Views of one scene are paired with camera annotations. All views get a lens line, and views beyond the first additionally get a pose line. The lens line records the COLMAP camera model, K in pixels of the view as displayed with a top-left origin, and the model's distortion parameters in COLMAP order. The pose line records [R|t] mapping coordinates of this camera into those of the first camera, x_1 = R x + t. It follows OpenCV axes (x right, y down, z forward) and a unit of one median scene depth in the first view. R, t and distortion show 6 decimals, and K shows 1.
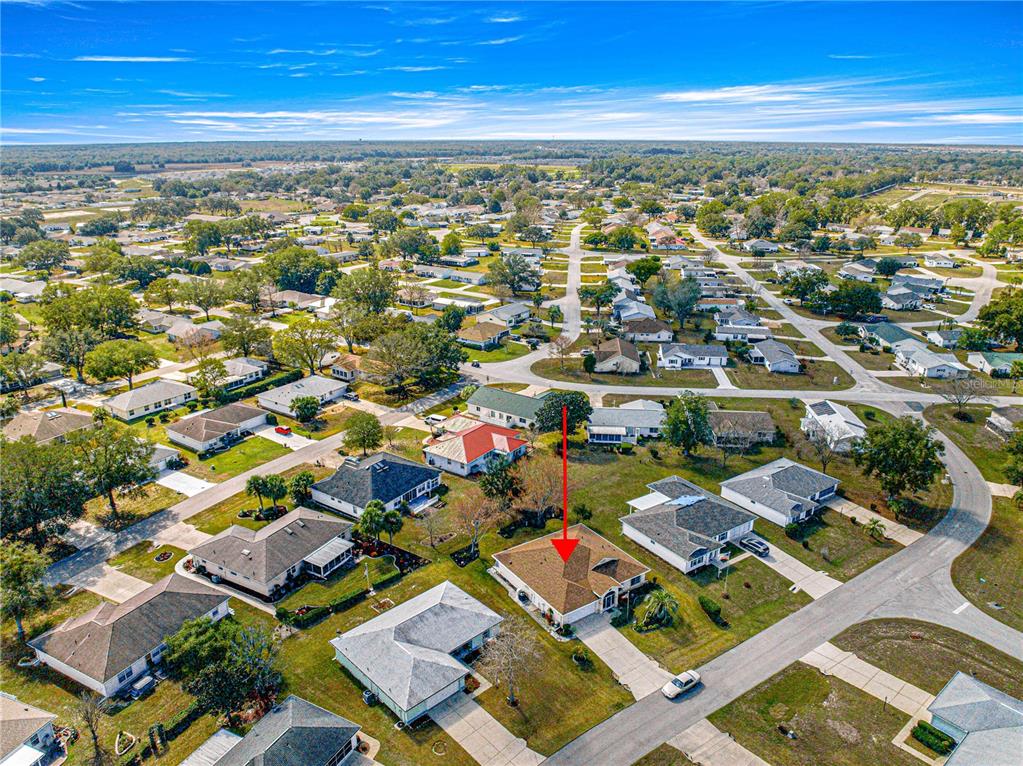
lens RADIAL K [[720.0, 0, 511.5], [0, 720.0, 383.0], [0, 0, 1]] dist [-0.035267, 0.000415]
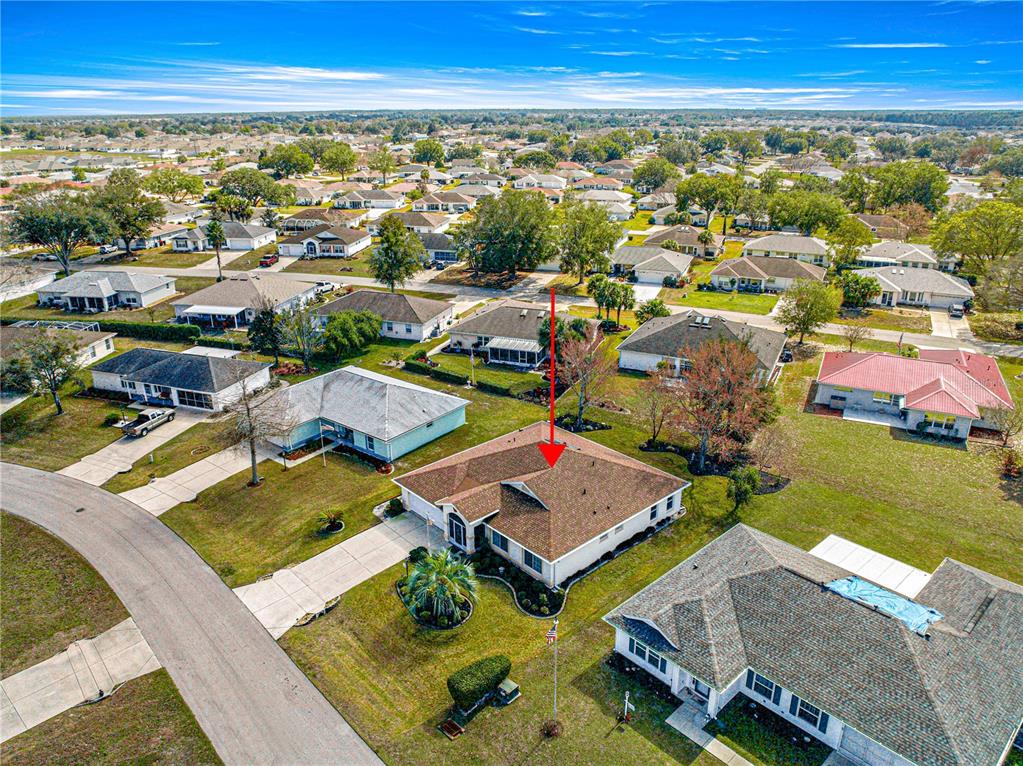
lens RADIAL K [[720.0, 0, 511.5], [0, 720.0, 383.0], [0, 0, 1]] dist [-0.035267, 0.000415]
pose [[0.154384, 0.355857, -0.921700, 0.370482], [-0.318065, 0.901124, 0.294637, 0.018841], [0.935415, 0.247673, 0.252304, 0.538594]]
